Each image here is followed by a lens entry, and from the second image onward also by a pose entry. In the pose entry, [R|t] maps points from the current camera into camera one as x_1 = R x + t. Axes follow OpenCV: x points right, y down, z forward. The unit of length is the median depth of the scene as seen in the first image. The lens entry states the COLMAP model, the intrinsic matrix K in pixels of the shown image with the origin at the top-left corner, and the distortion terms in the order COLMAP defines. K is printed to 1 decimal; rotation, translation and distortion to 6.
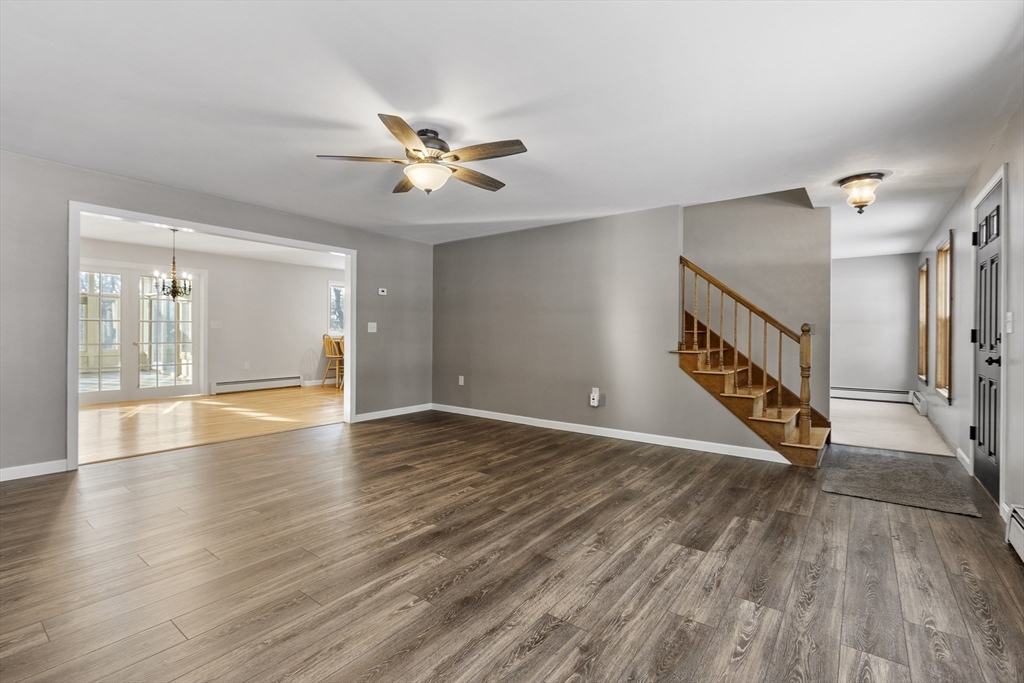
lens RADIAL K [[452.6, 0, 502.1], [0, 452.6, 338.0], [0, 0, 1]] dist [0.000581, 0.000834]
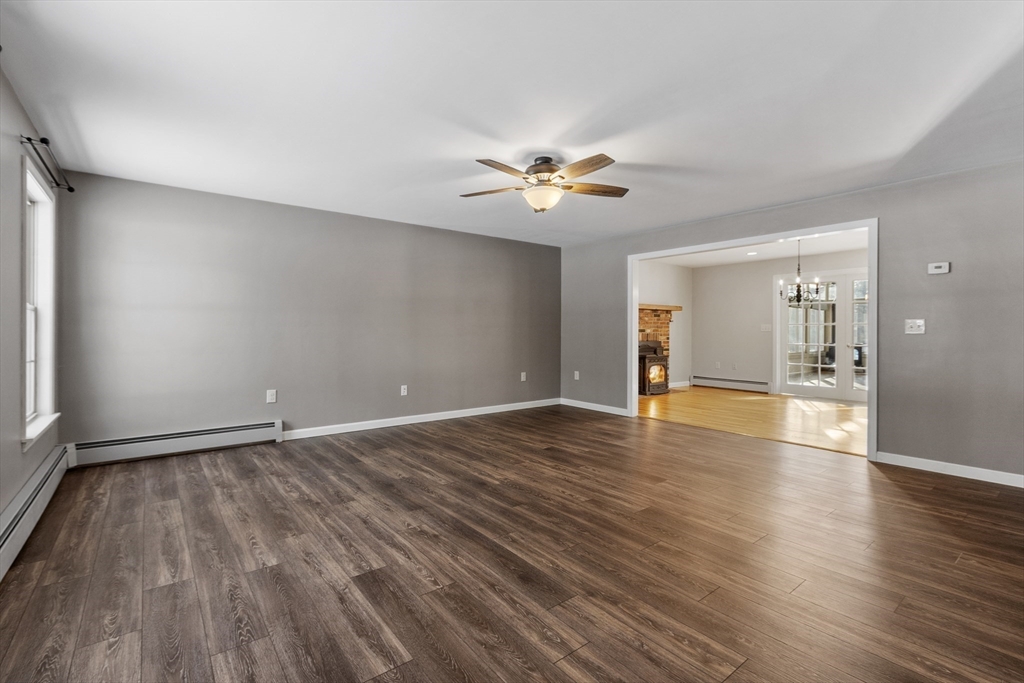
lens RADIAL K [[455.1, 0, 512.0], [0, 455.1, 341.5], [0, 0, 1]] dist [0.016310, -0.000586]
pose [[-0.222404, 0.015054, -0.974838, 1.179388], [-0.010779, 0.999782, 0.017898, -0.017943], [0.974895, 0.014488, -0.222193, 1.406518]]
